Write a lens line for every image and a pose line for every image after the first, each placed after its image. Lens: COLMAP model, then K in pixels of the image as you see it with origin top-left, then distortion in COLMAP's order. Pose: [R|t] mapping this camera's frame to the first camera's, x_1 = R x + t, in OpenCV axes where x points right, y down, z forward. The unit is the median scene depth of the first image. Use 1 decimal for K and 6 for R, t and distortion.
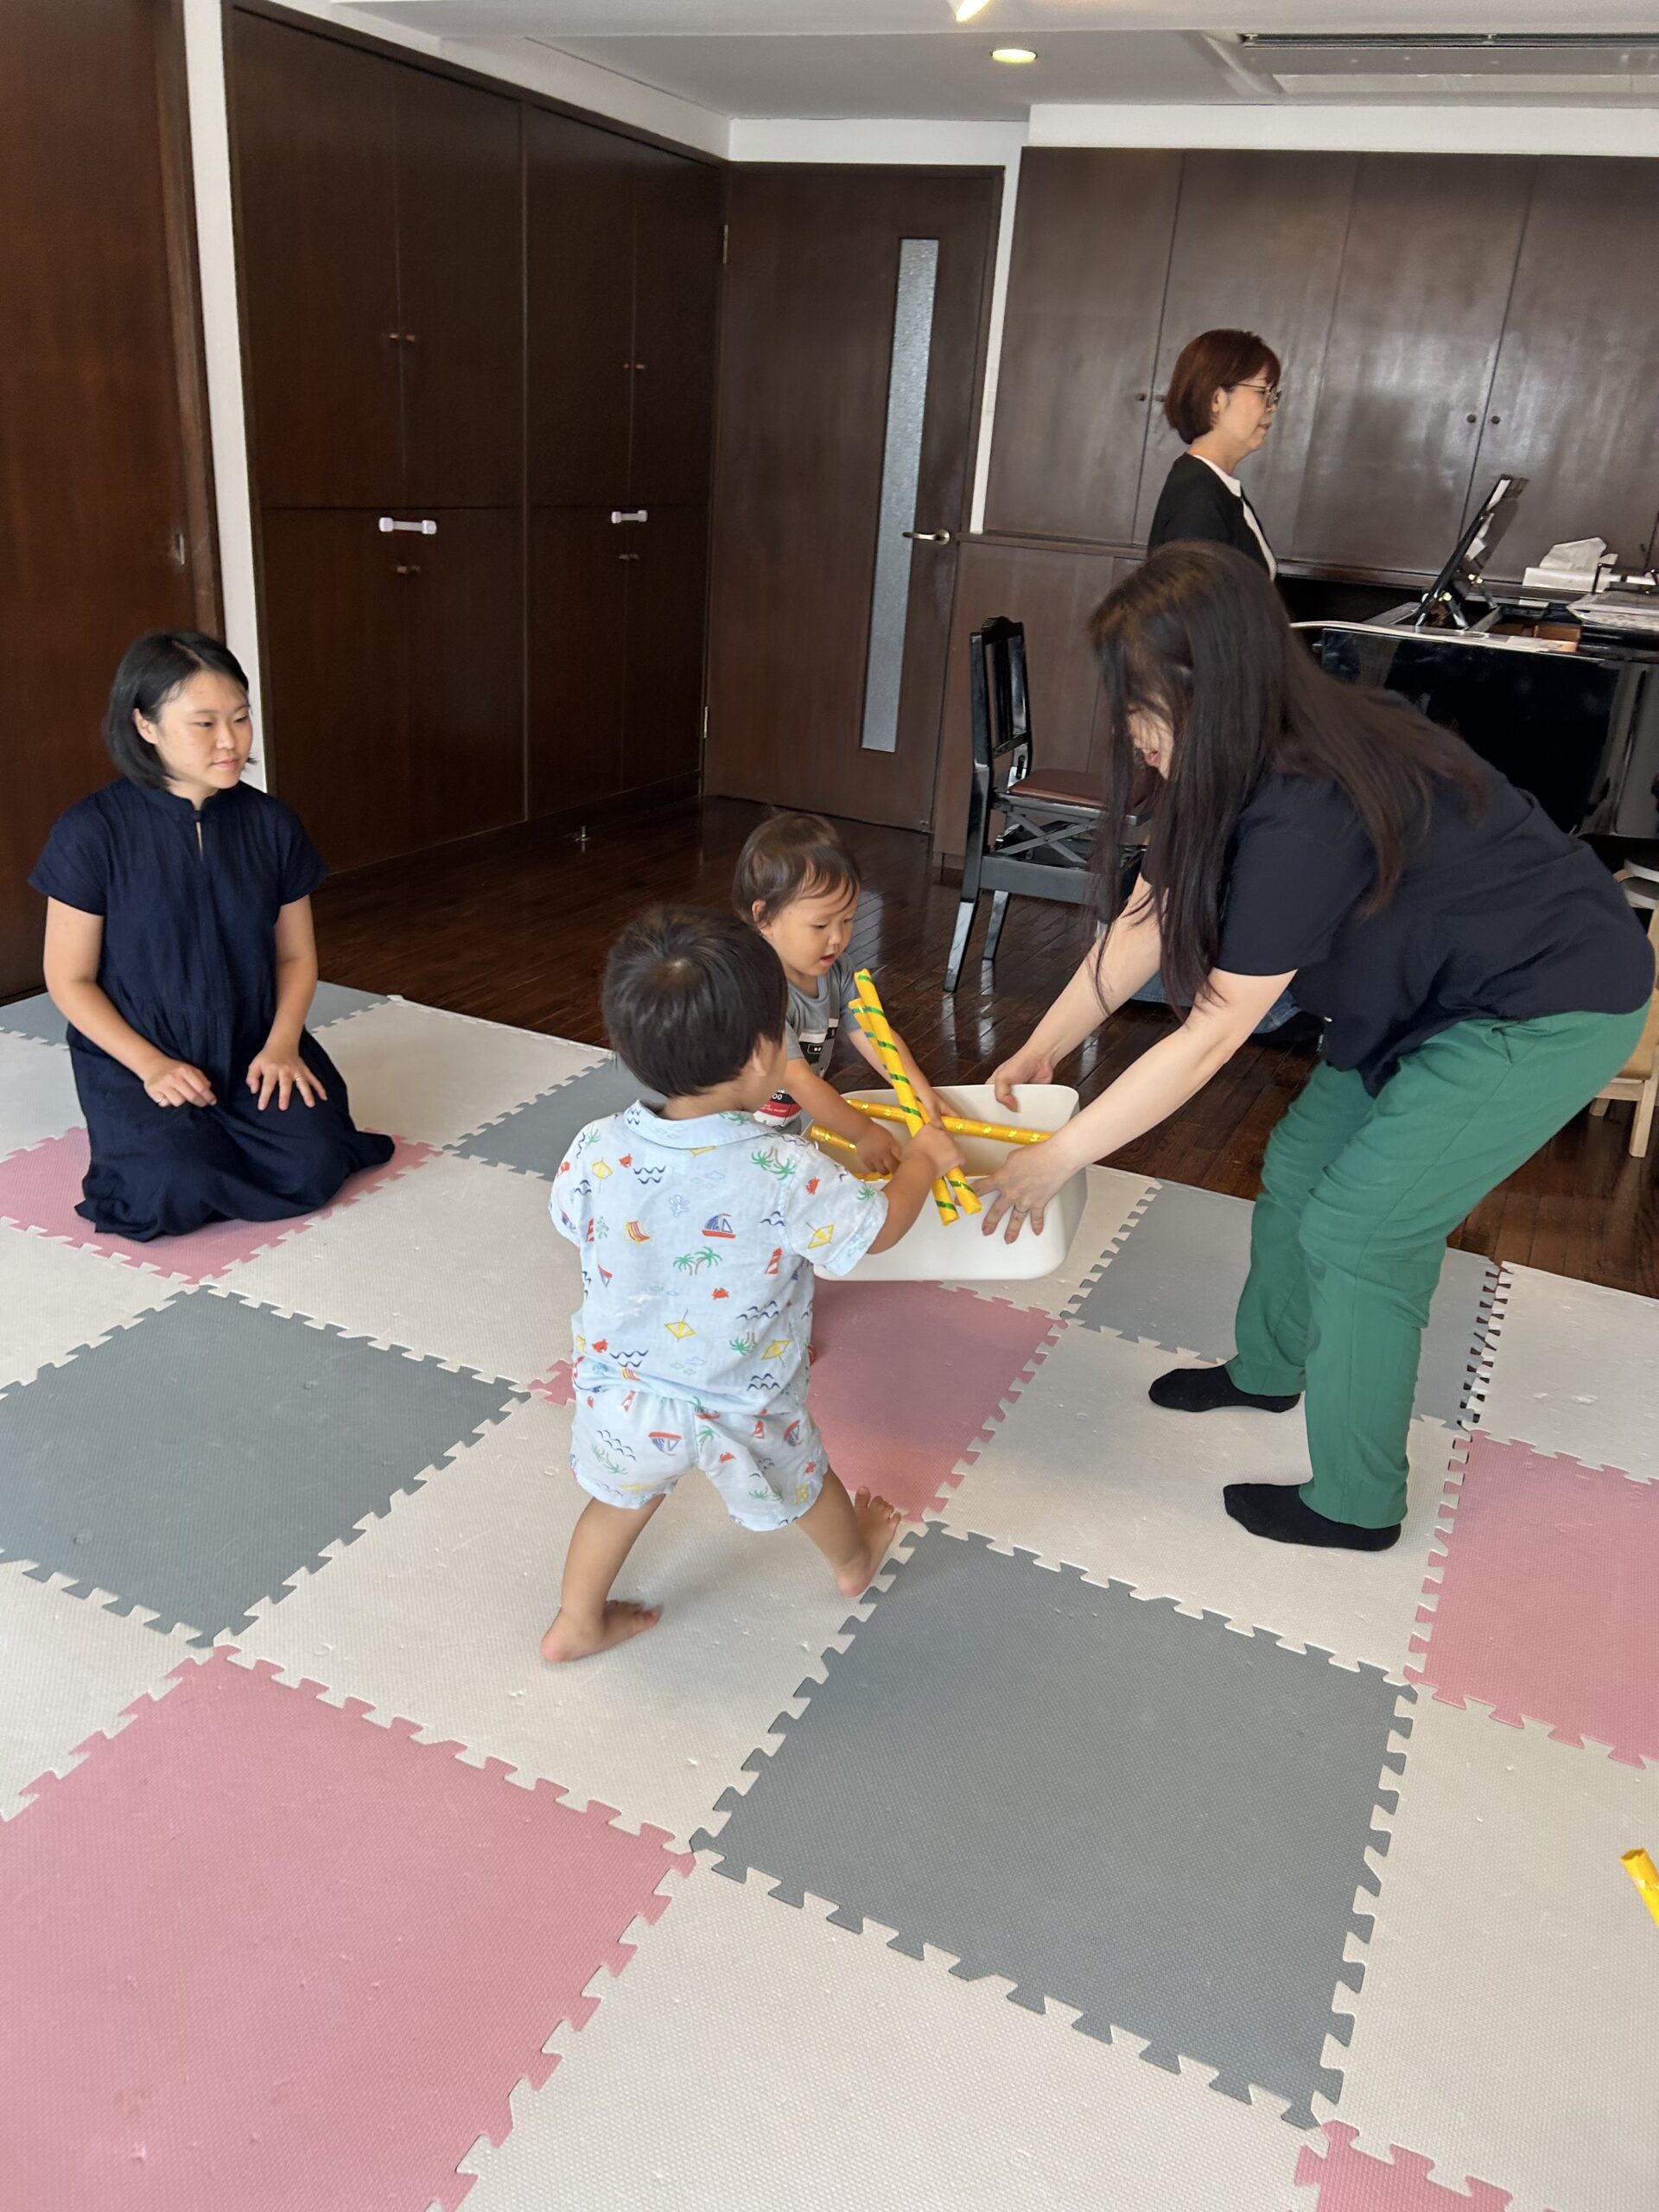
lens RADIAL K [[1656.0, 0, 859.4], [0, 1656.0, 1086.9], [0, 0, 1]] dist [0.043197, -0.048363]
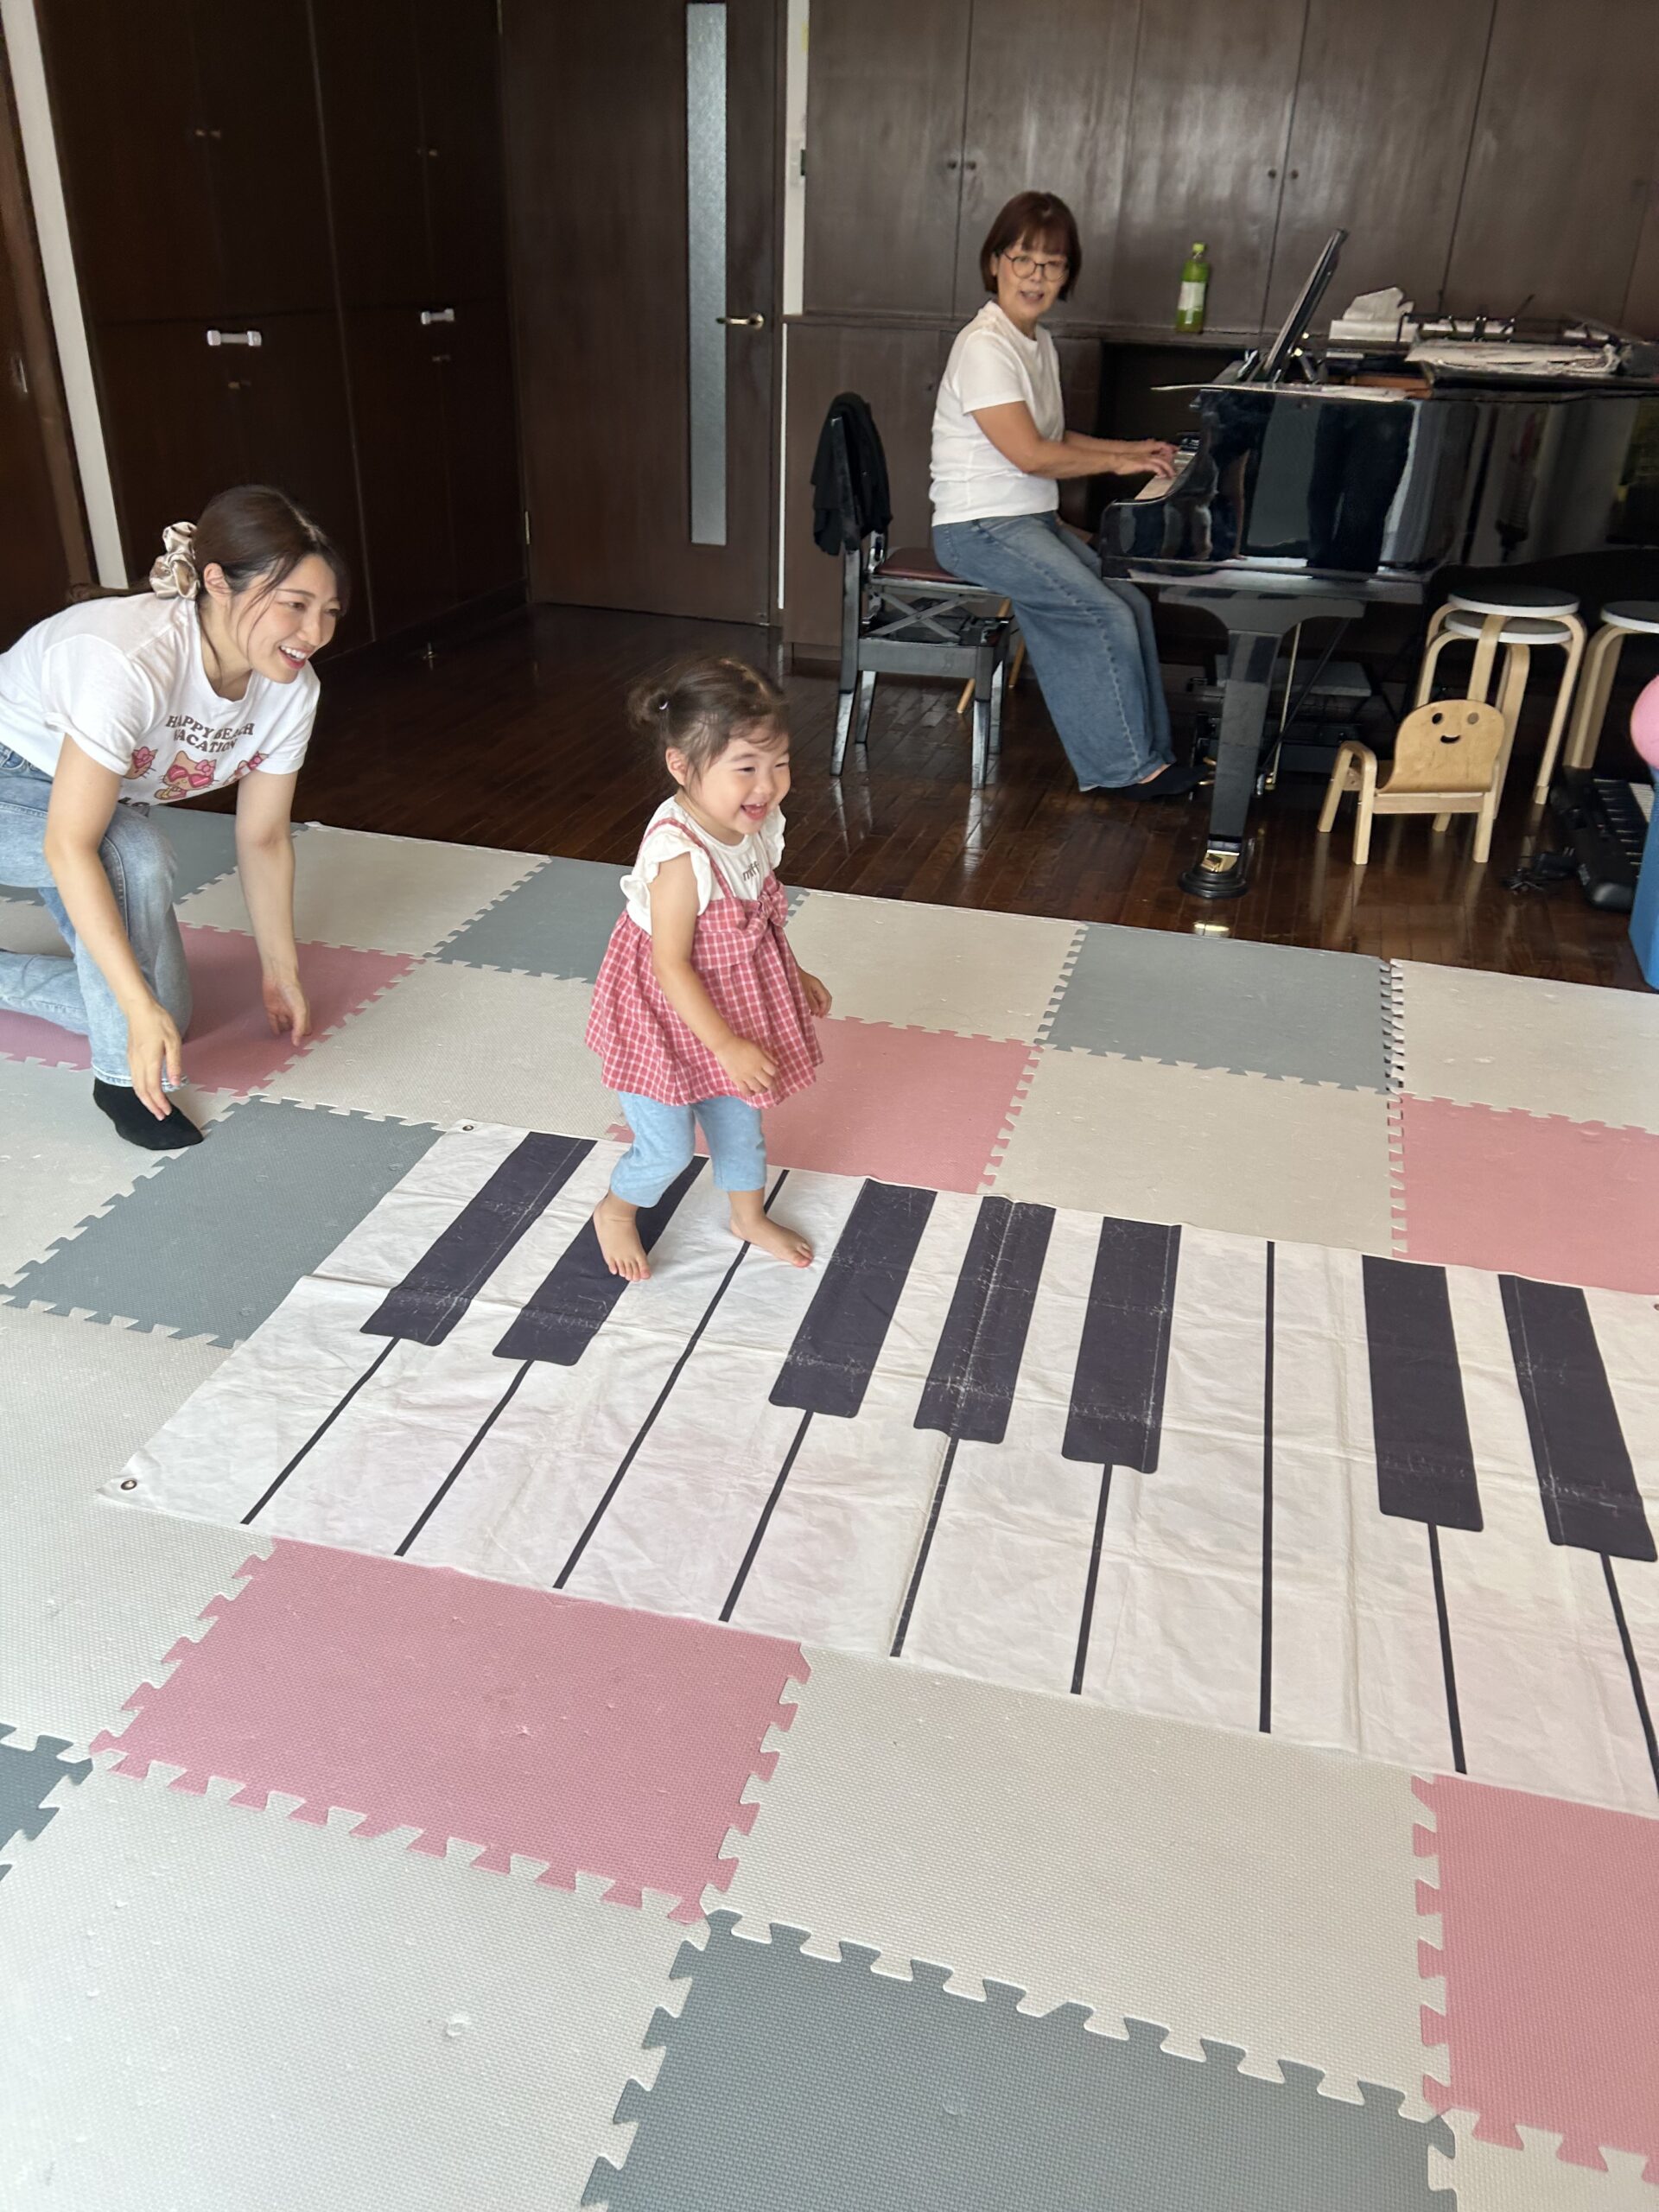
lens RADIAL K [[1656.0, 0, 840.3], [0, 1656.0, 1105.9], [0, 0, 1]] dist [0.043197, -0.048363]
pose [[0.986812, -0.110929, 0.117889, -0.095972], [0.095808, 0.987265, 0.127001, 0.016778], [-0.130476, -0.114031, 0.984872, -0.061044]]
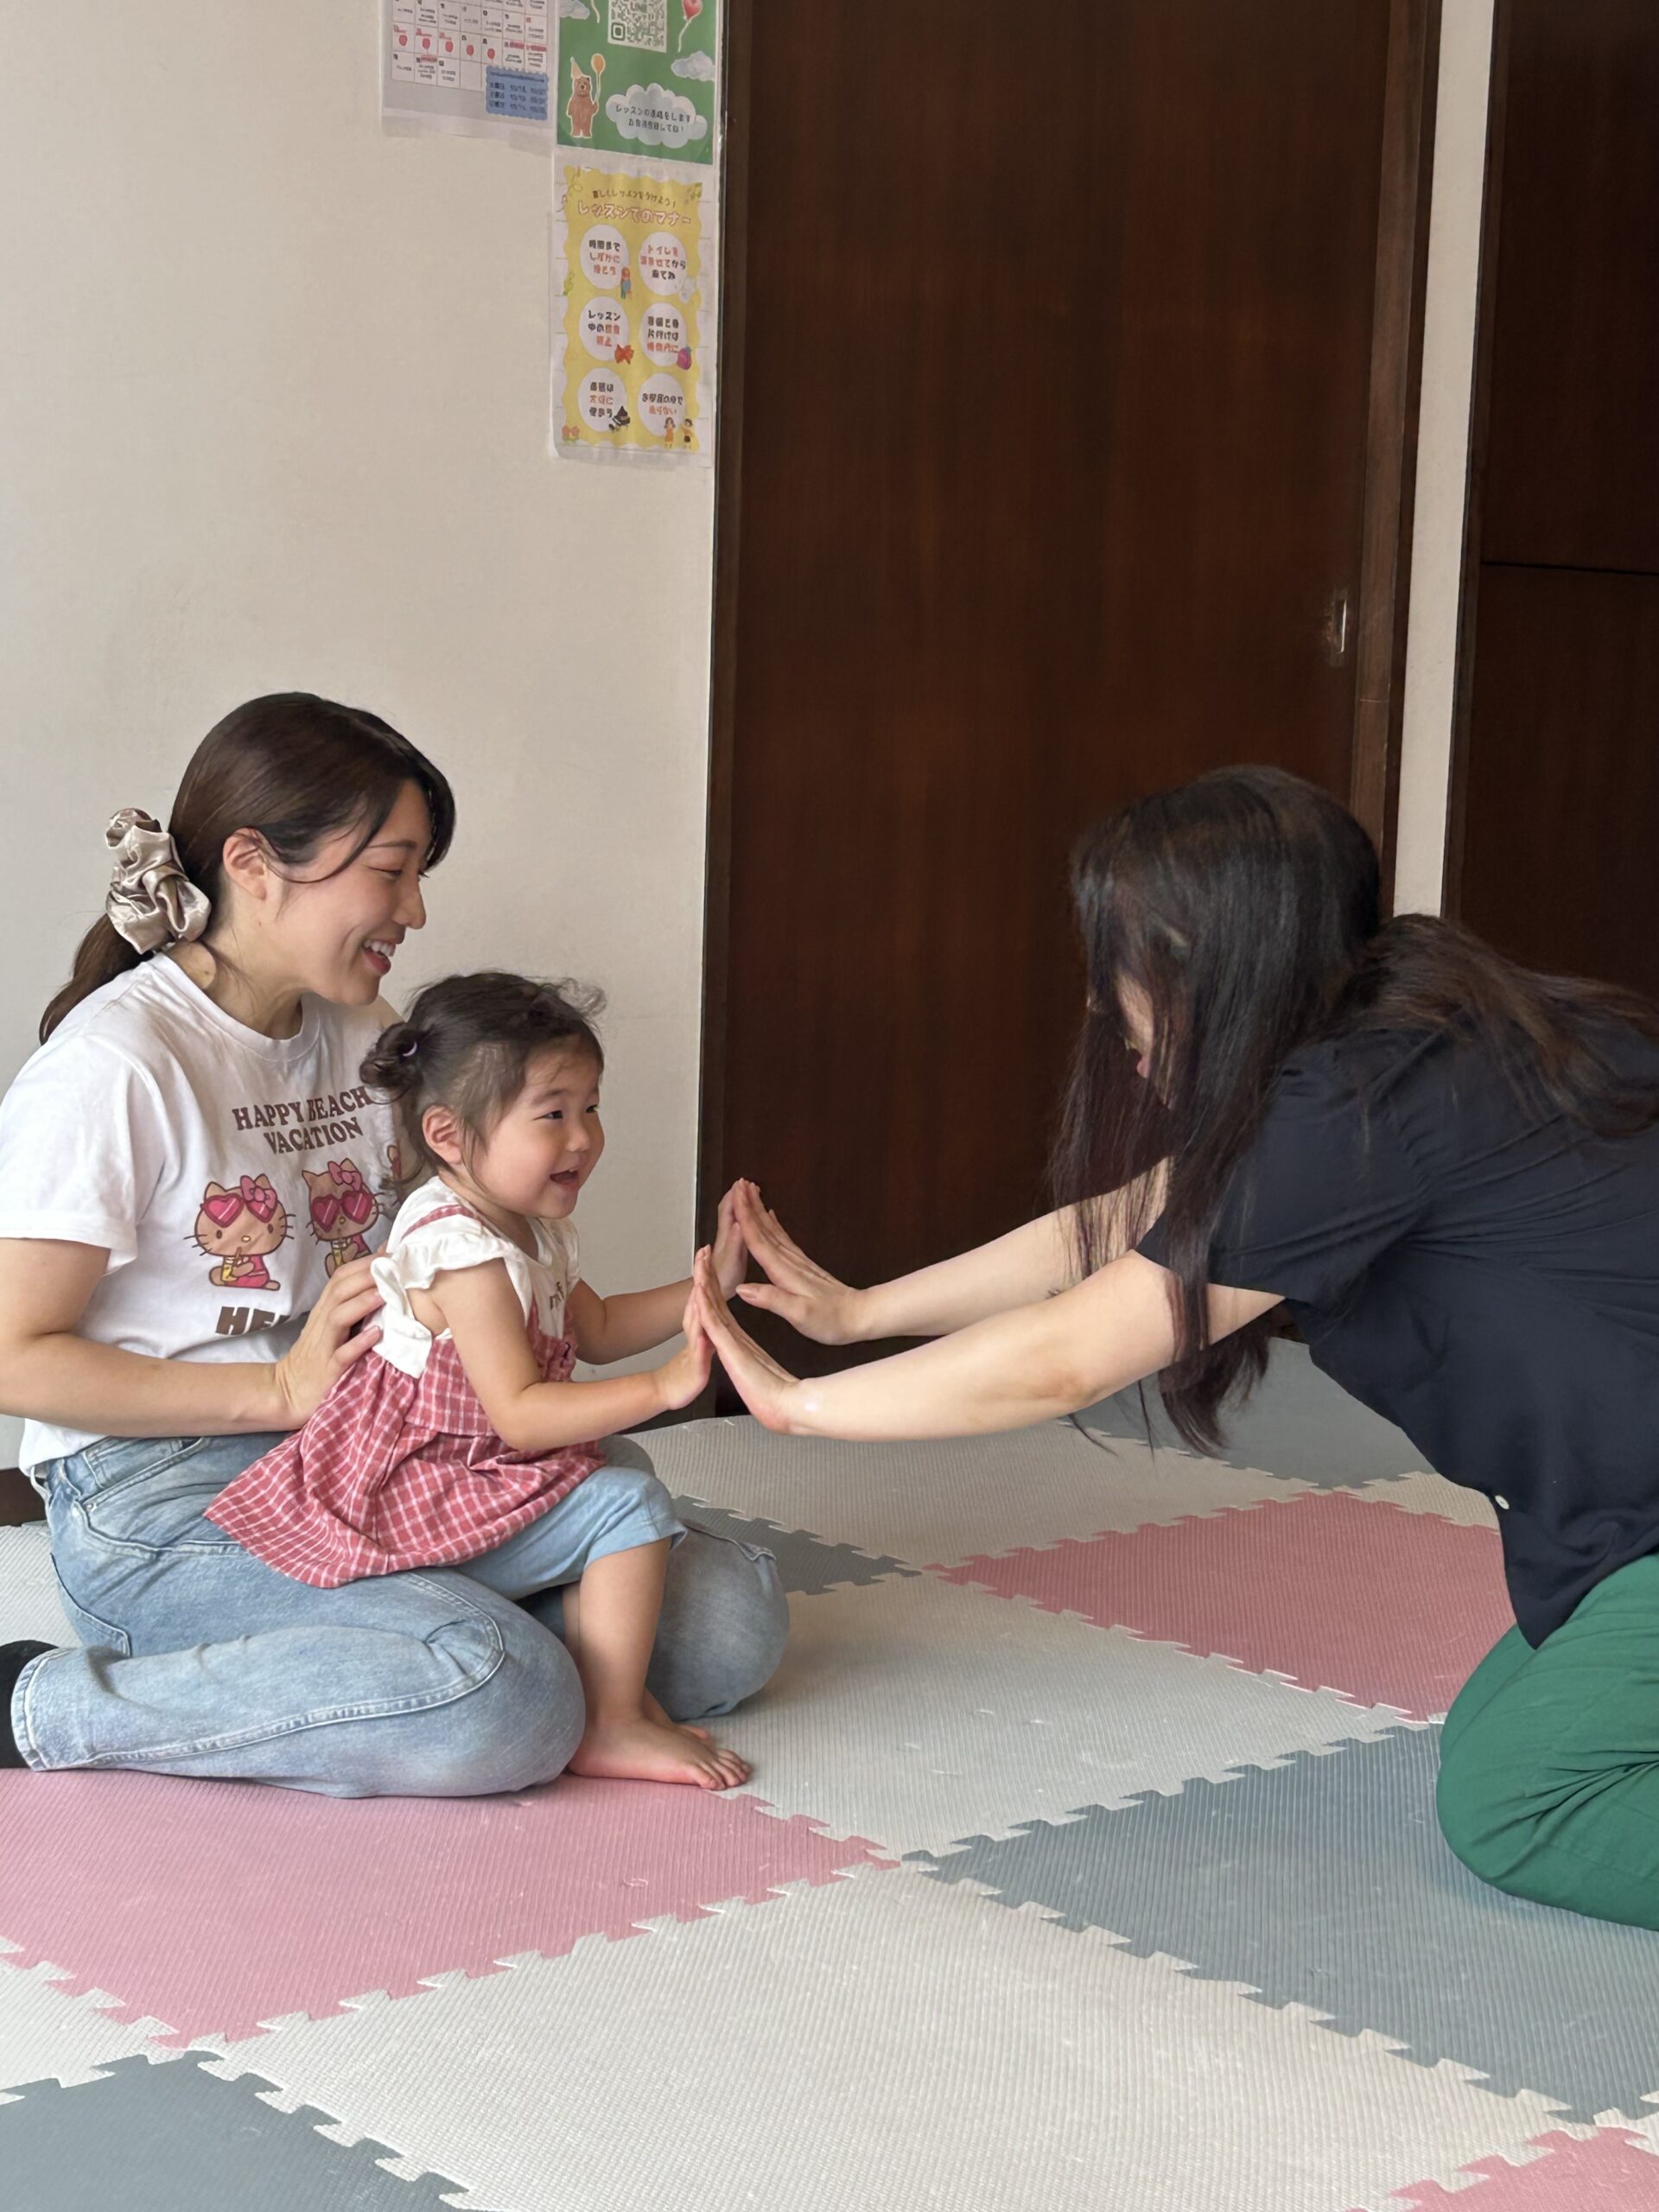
lens RADIAL K [[3668.7, 0, 785.0], [0, 3668.7, 1111.7], [0, 0, 1]] dist [0.063561, 0.000000]
pose [[0.911038, 0.008463, -0.412237, -0.061415], [-0.120965, 0.961282, -0.247597, 0.159855], [0.394180, 0.275437, 0.876788, -0.116204]]
